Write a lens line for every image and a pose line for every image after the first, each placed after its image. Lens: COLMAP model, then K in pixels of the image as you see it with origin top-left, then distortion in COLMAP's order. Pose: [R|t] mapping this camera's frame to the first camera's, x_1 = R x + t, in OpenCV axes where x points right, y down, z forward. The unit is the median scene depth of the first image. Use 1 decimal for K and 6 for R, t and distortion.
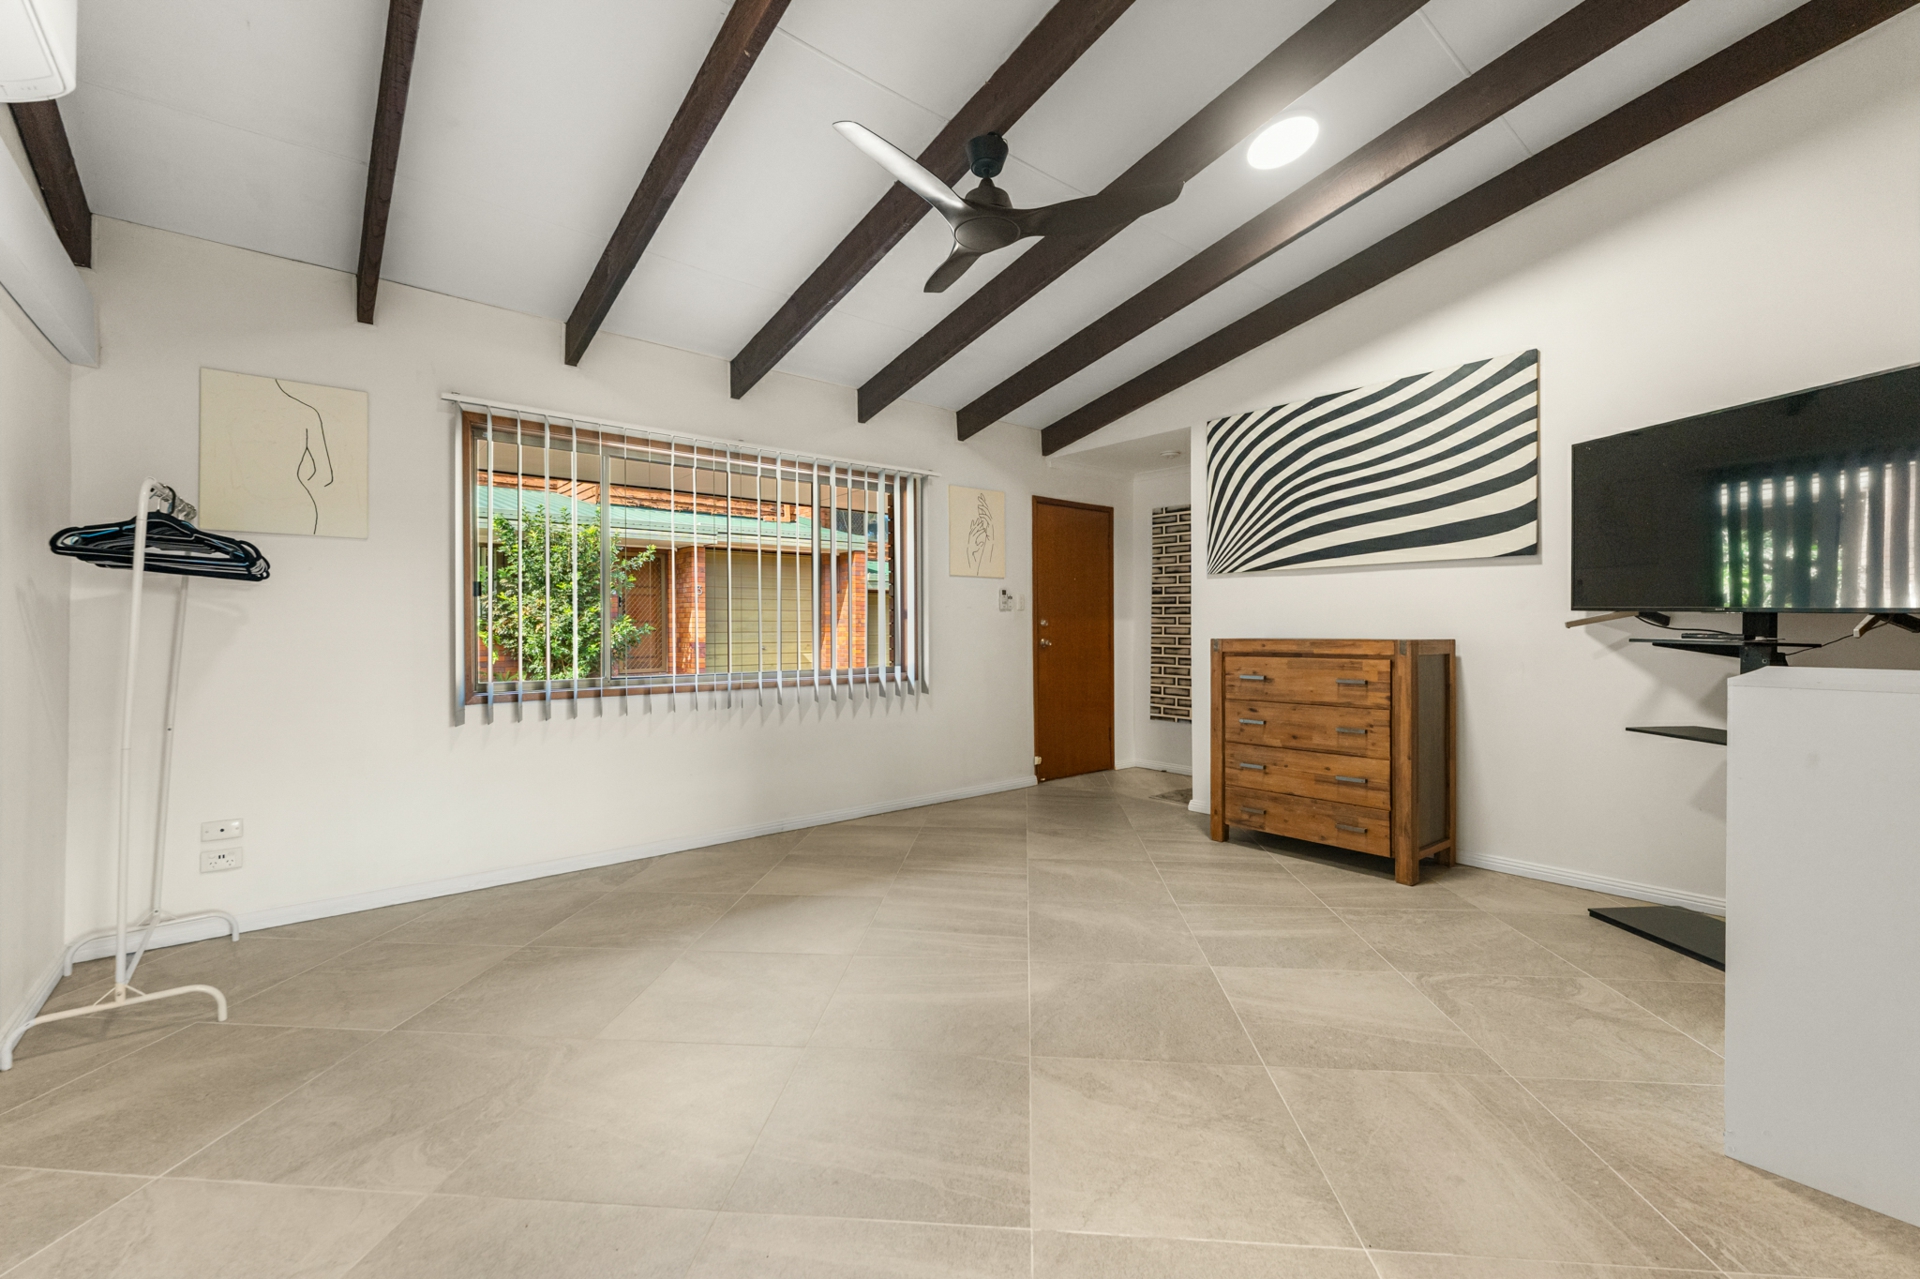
lens RADIAL K [[774.5, 0, 954.8], [0, 774.5, 631.3], [0, 0, 1]] dist [-0.000790, -0.000499]
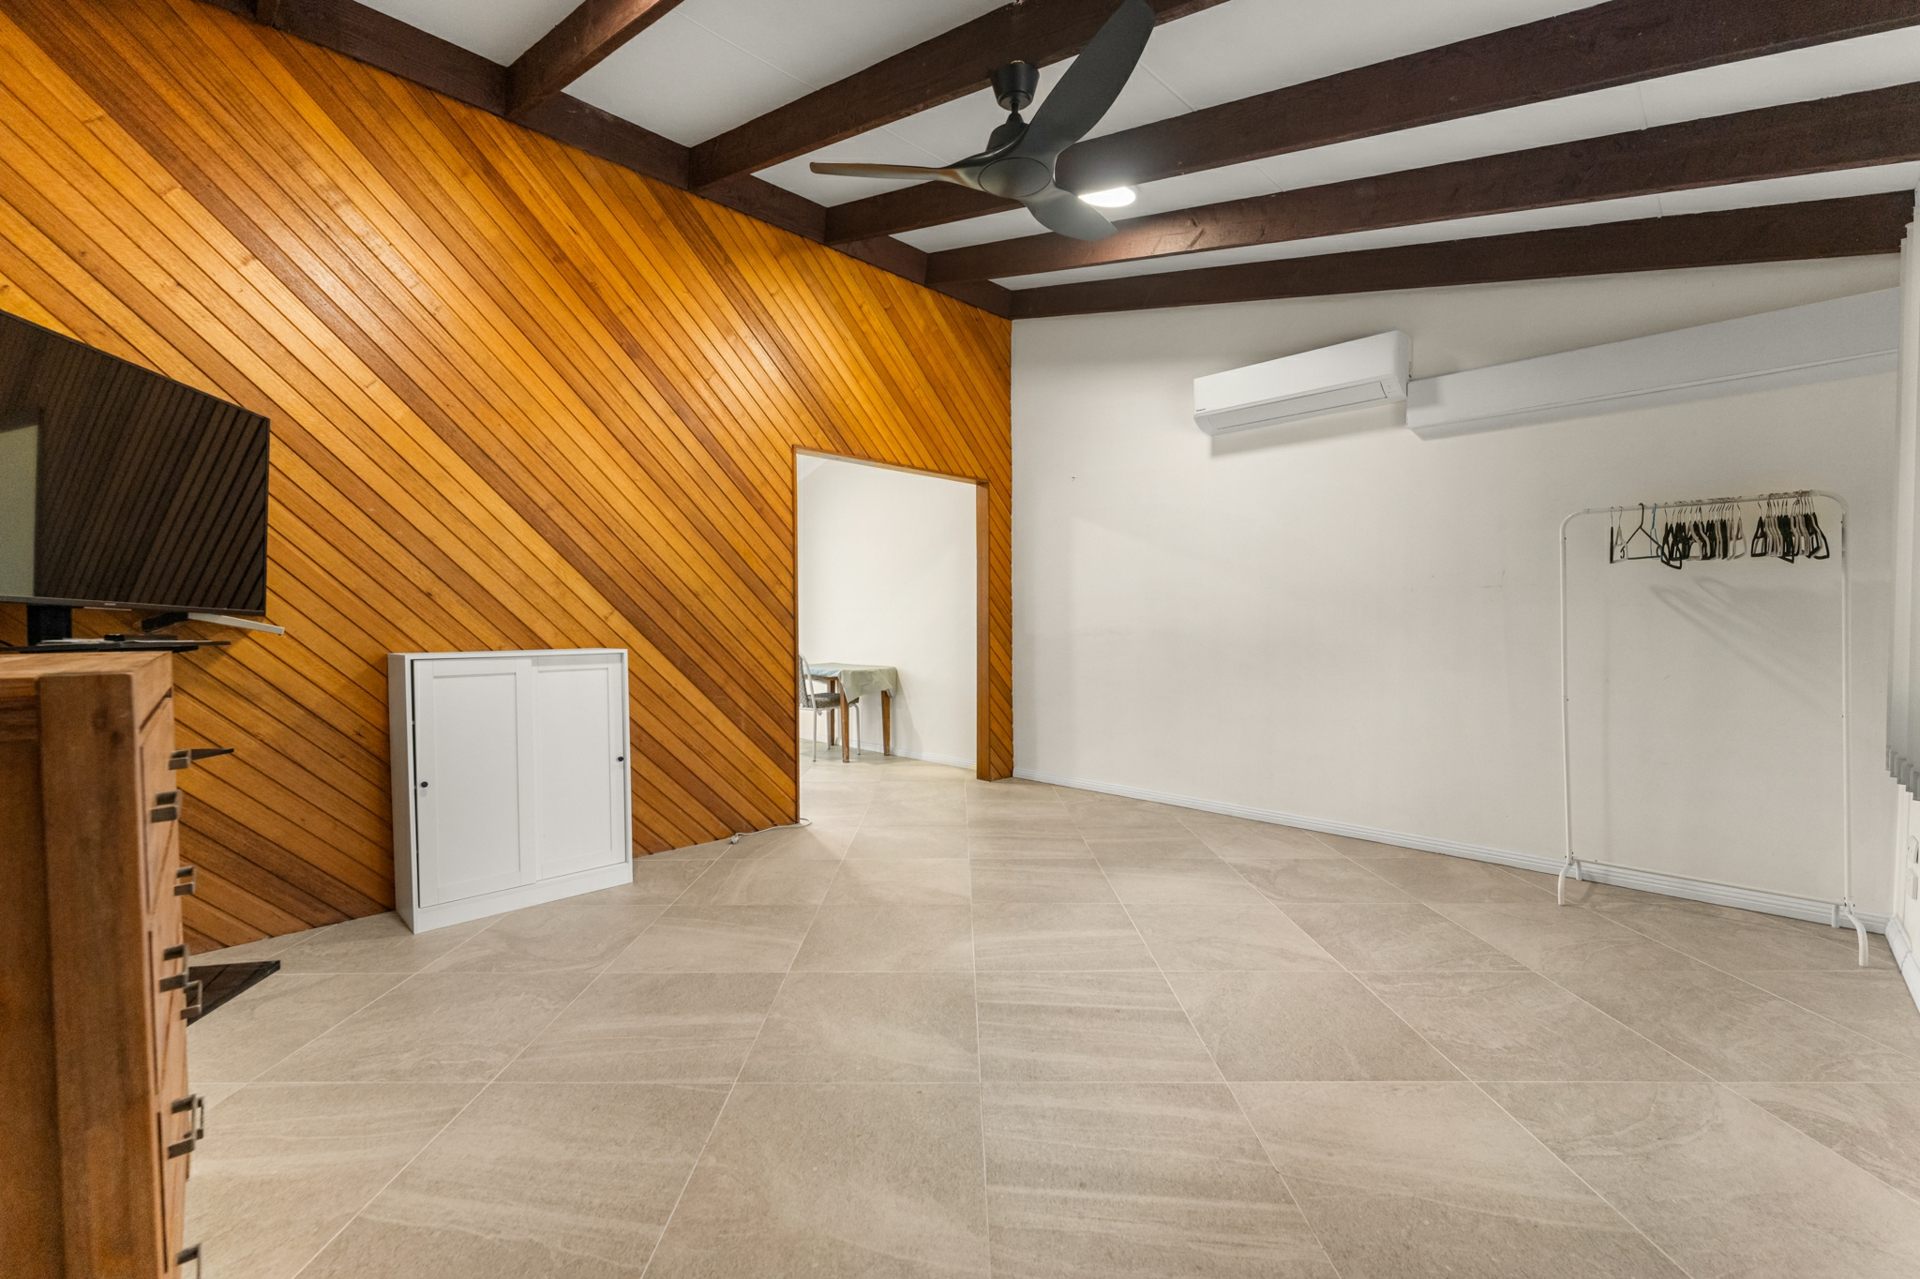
lens RADIAL K [[774.5, 0, 961.2], [0, 774.5, 635.5], [0, 0, 1]] dist [-0.000790, -0.000499]
pose [[-0.995291, 0.010510, -0.096362, 0.215133], [0.008744, 0.999786, 0.018728, -0.004452], [0.096538, 0.017797, -0.995170, 2.094883]]
